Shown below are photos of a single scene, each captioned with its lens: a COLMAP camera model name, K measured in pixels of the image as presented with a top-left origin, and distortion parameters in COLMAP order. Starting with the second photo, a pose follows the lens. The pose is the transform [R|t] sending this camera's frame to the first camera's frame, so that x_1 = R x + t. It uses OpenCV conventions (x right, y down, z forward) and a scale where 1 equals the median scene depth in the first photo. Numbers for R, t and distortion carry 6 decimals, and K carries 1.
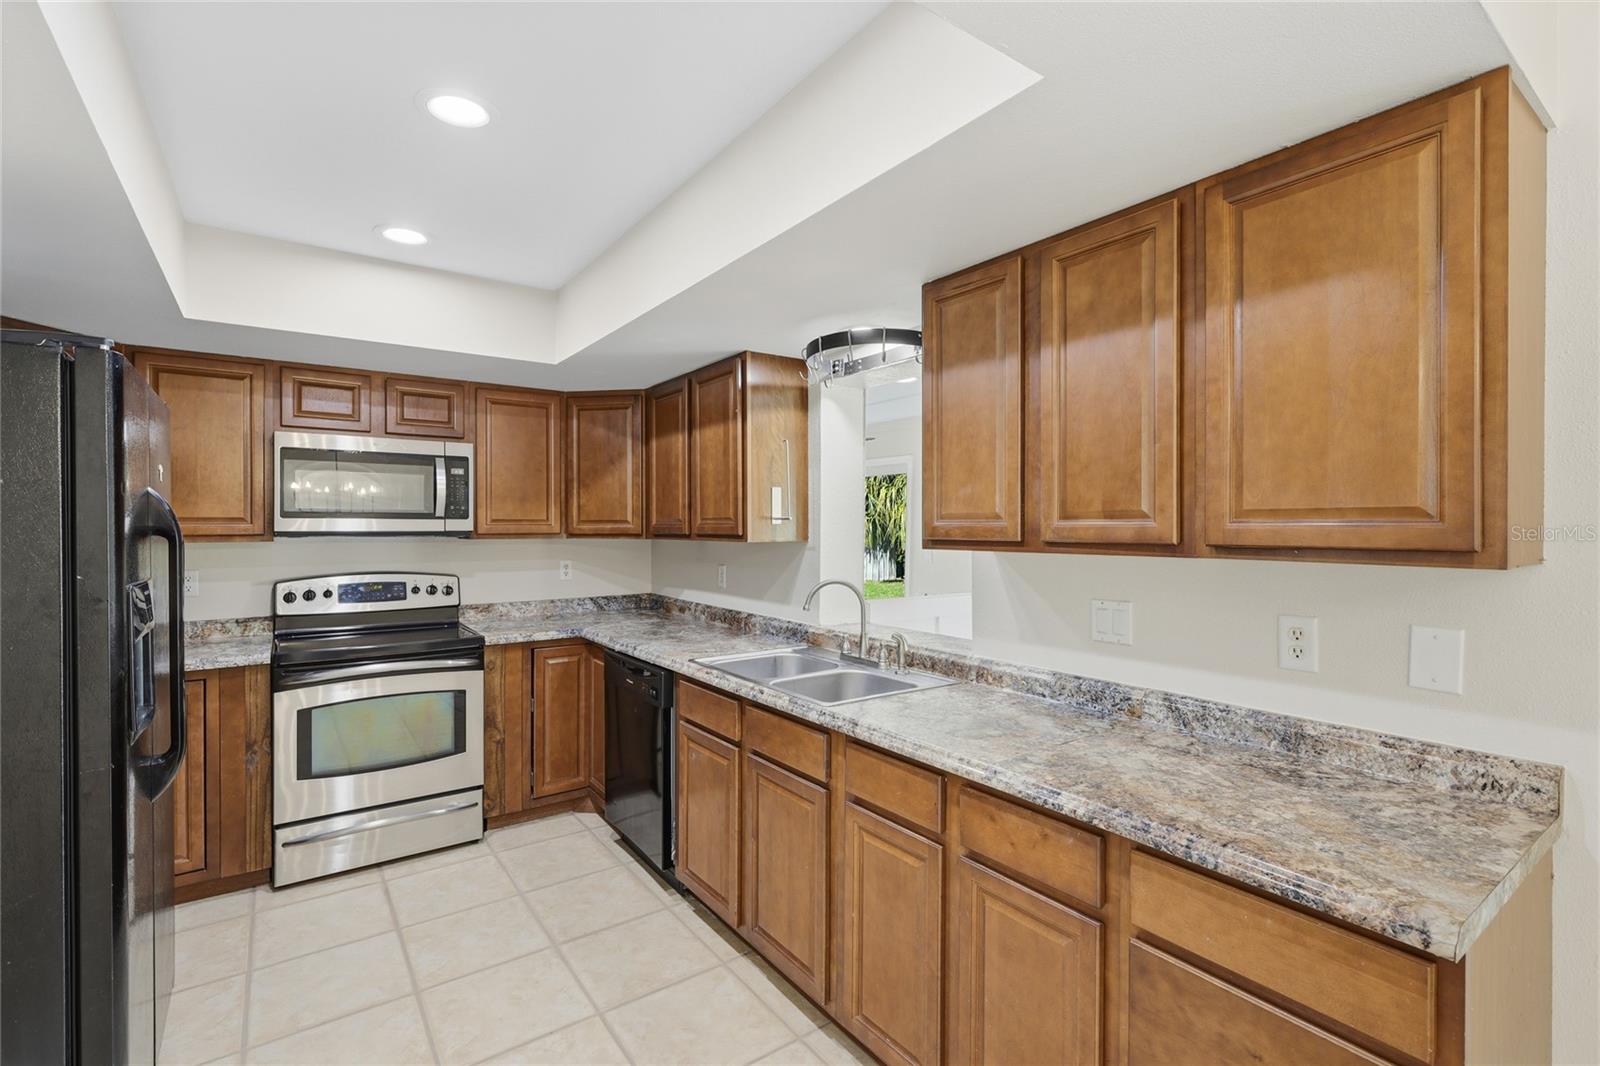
lens RADIAL K [[721.2, 0, 828.6], [0, 721.2, 528.4], [0, 0, 1]] dist [-0.000687, -0.000358]
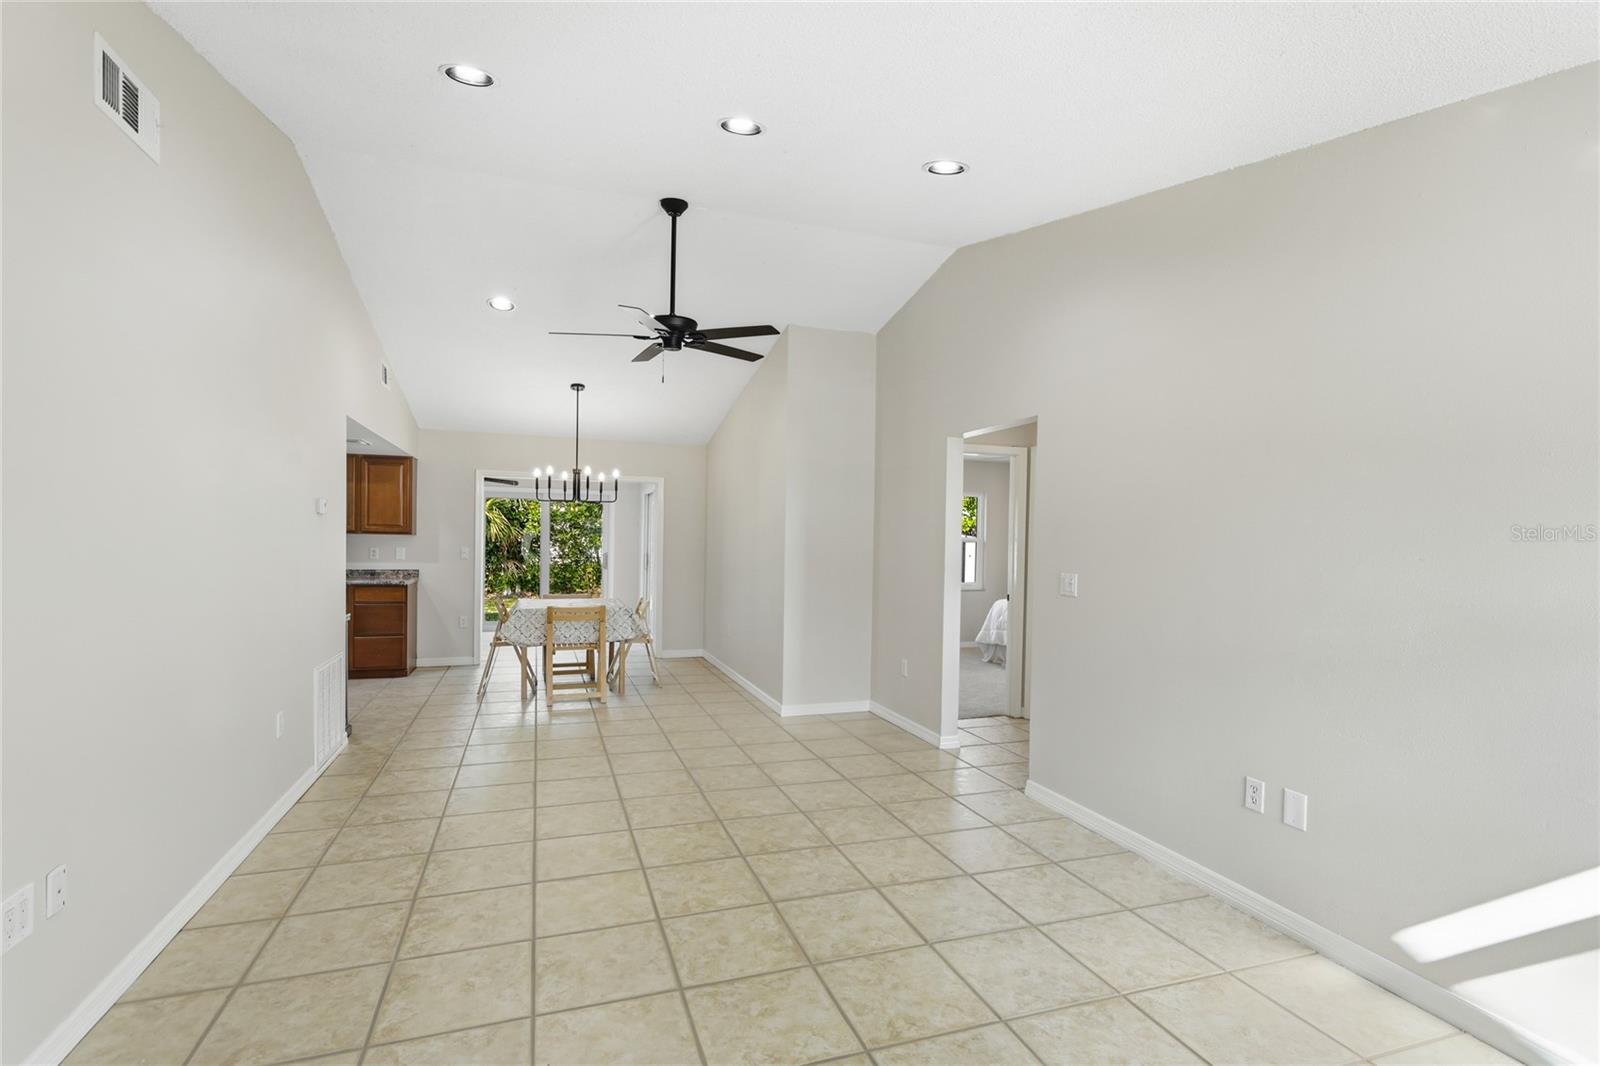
lens RADIAL K [[735.2, 0, 786.3], [0, 735.2, 541.8], [0, 0, 1]] dist [0.001954, 0.000160]
pose [[0.317938, 0.000122, 0.948111, -3.390665], [-0.015384, 0.999869, 0.005030, 0.026078], [-0.947987, -0.016185, 0.317898, -3.415995]]
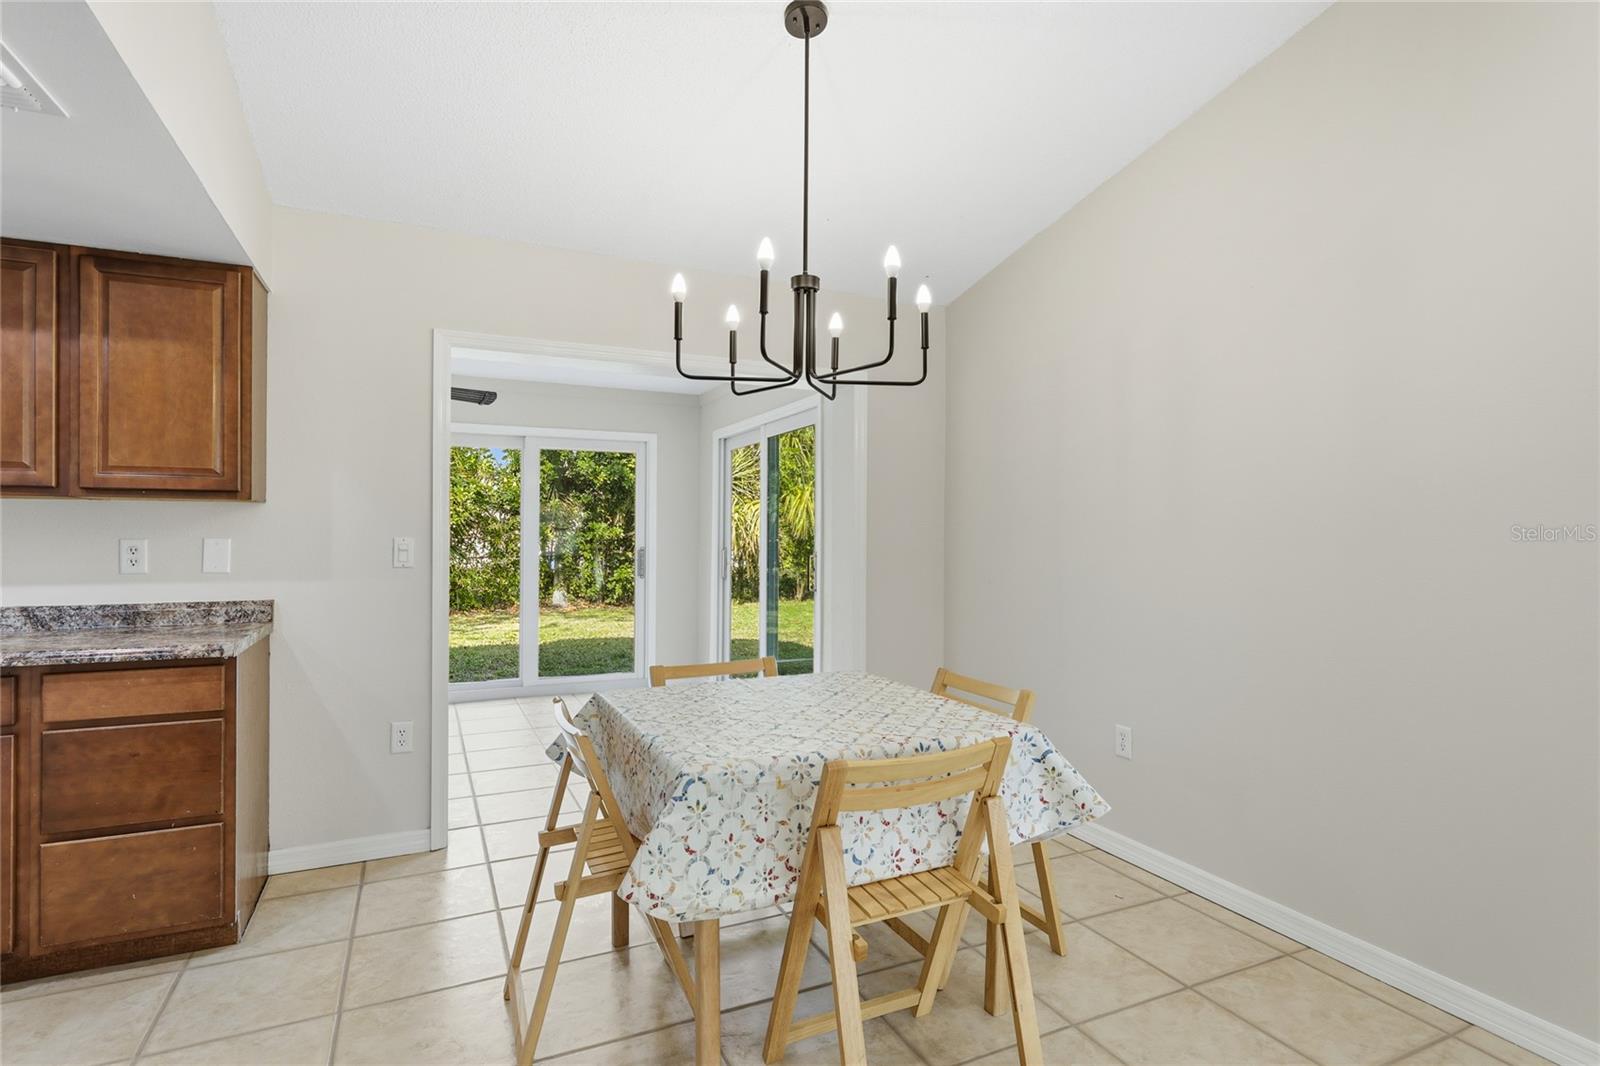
lens RADIAL K [[796.9, 0, 770.0], [0, 796.9, 532.0], [0, 0, 1]] dist [-0.000448, -0.000043]
pose [[0.229356, -0.000555, 0.973343, -0.817545], [-0.001193, 0.999999, 0.000852, 0.118774], [-0.973342, -0.001356, 0.229355, -0.845682]]
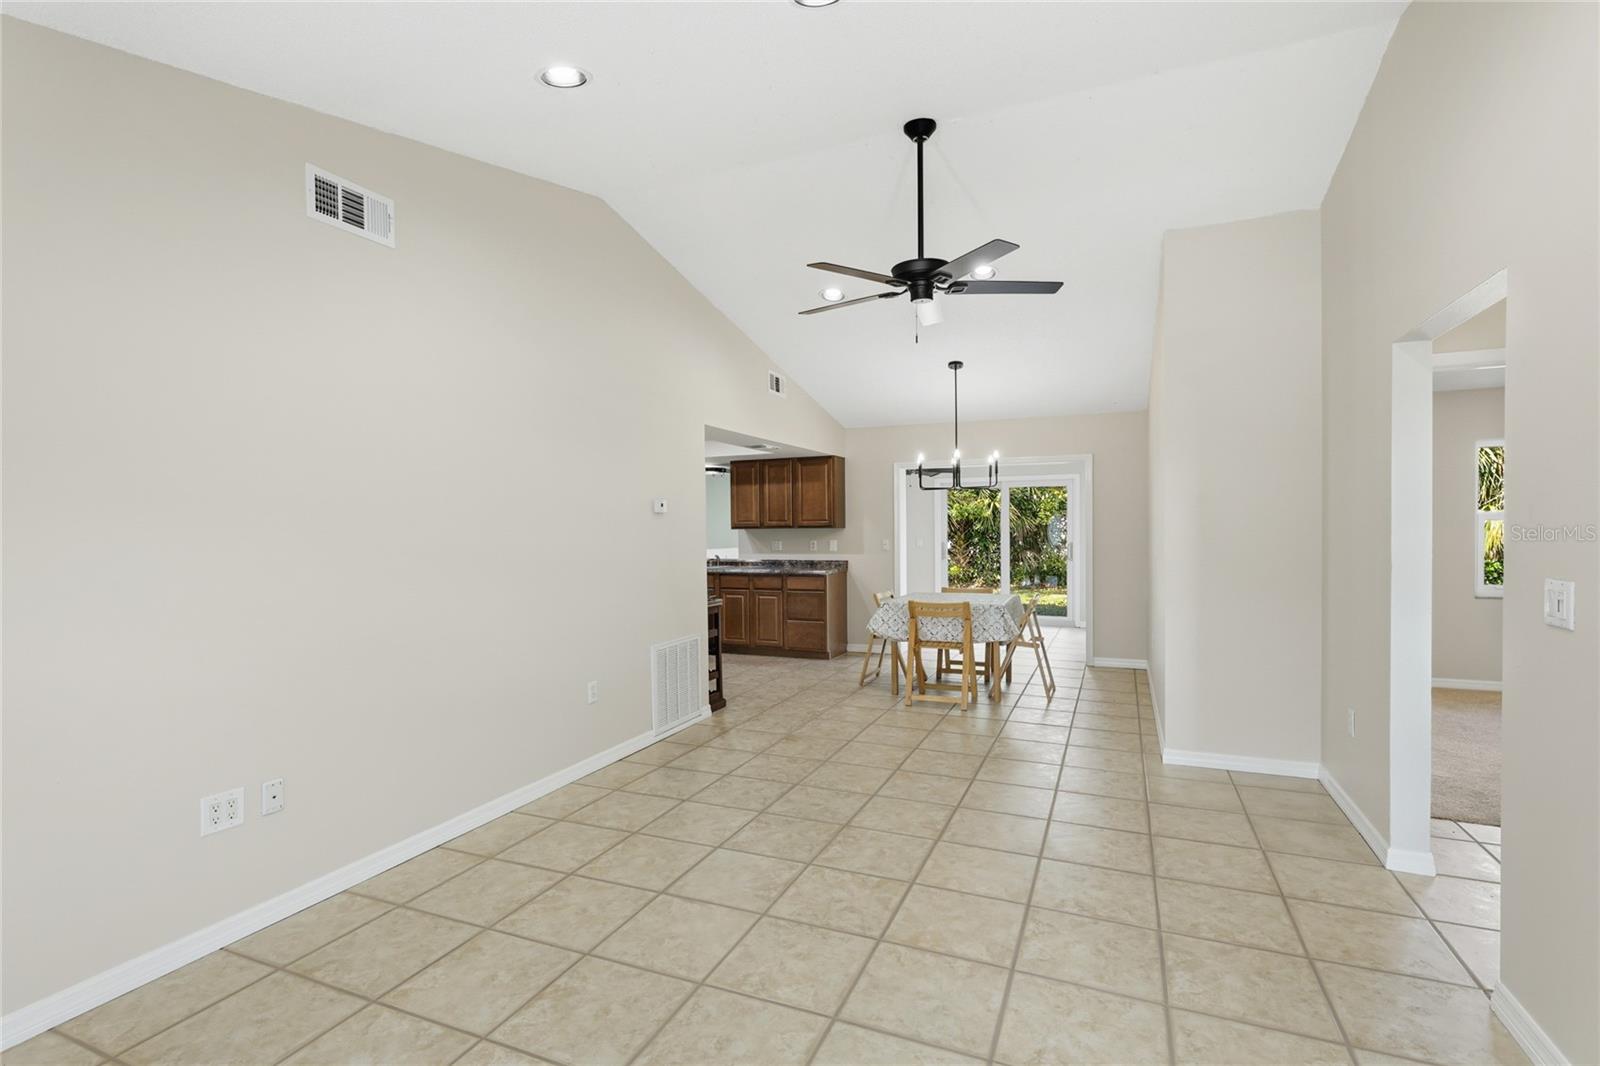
lens RADIAL K [[737.5, 0, 813.2], [0, 737.5, 533.7], [0, 0, 1]] dist [0.000688, -0.000526]
pose [[0.868035, -0.015658, 0.496256, -2.215896], [0.013019, 0.999877, 0.008777, 0.033722], [-0.496332, -0.001158, 0.868132, -4.042452]]
